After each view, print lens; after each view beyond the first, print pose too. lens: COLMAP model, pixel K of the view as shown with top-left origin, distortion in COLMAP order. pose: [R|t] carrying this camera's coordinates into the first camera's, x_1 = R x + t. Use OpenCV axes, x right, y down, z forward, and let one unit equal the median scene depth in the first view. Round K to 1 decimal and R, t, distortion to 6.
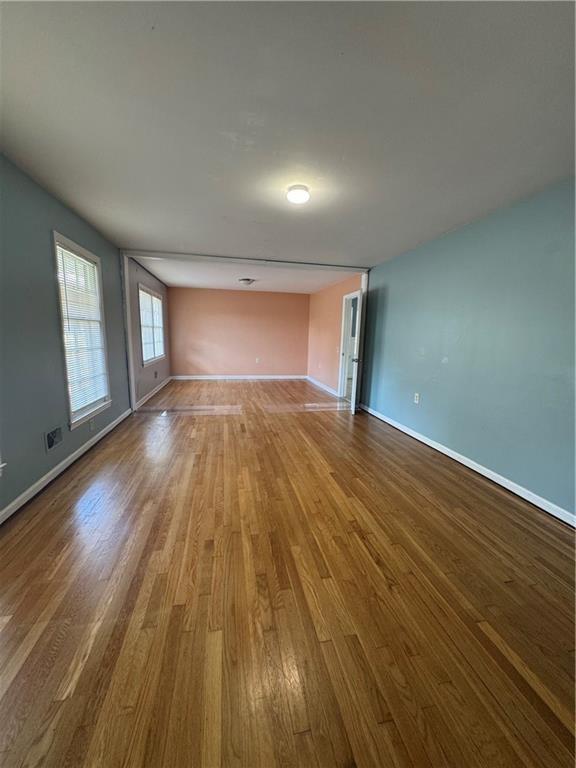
lens RADIAL K [[308.4, 0, 288.7], [0, 308.4, 384.7], [0, 0, 1]] dist [-0.003084, 0.001000]
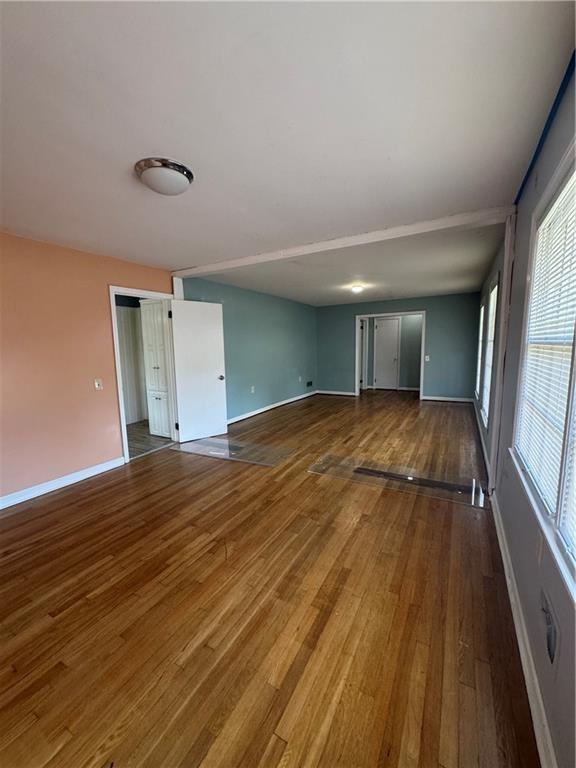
lens RADIAL K [[308.4, 0, 289.4], [0, 308.4, 384.7], [0, 0, 1]] dist [-0.003084, 0.001000]
pose [[-0.759330, -0.096007, 0.643584, -0.648187], [0.103055, 0.958830, 0.264623, -0.335633], [-0.642493, 0.267261, -0.718174, 1.813129]]
